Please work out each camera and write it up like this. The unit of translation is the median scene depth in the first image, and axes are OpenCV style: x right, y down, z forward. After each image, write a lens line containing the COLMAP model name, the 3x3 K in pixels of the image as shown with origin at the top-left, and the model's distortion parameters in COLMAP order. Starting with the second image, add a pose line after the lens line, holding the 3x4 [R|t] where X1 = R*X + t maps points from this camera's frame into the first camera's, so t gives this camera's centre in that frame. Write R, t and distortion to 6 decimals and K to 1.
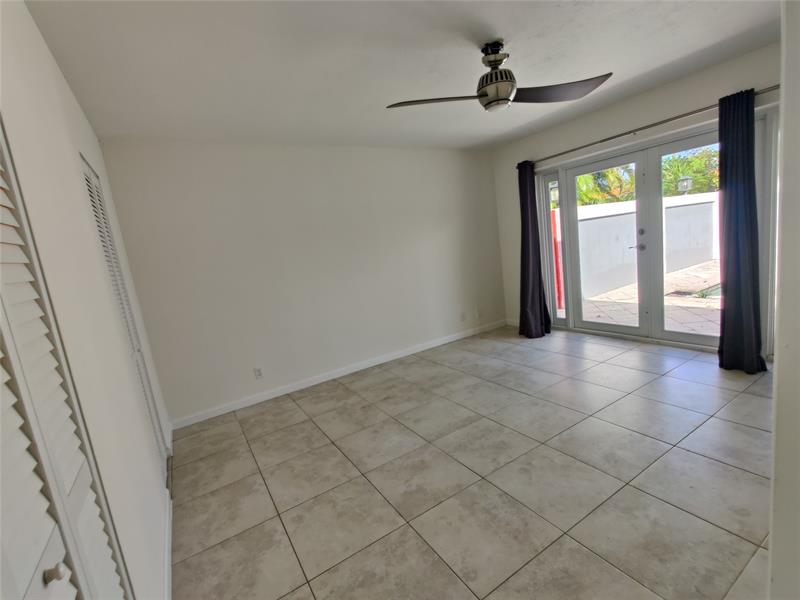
lens RADIAL K [[372.4, 0, 397.3], [0, 372.4, 302.7], [0, 0, 1]] dist [0.001482, -0.002019]
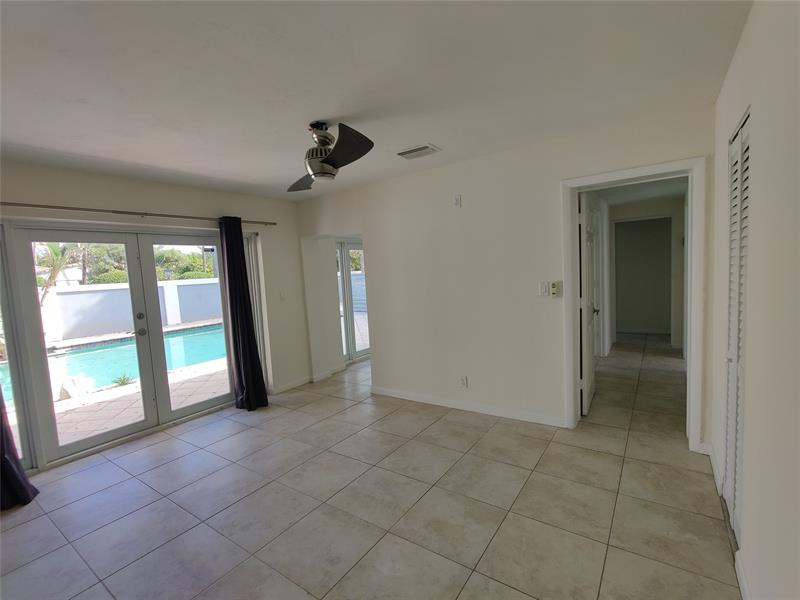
lens RADIAL K [[372.4, 0, 396.0], [0, 372.4, 299.7], [0, 0, 1]] dist [0.001482, -0.002019]
pose [[-0.385150, 0.077231, 0.919616, -0.706858], [0.250748, 0.967761, 0.023743, -0.133319], [-0.888135, 0.239736, -0.392099, 1.169323]]
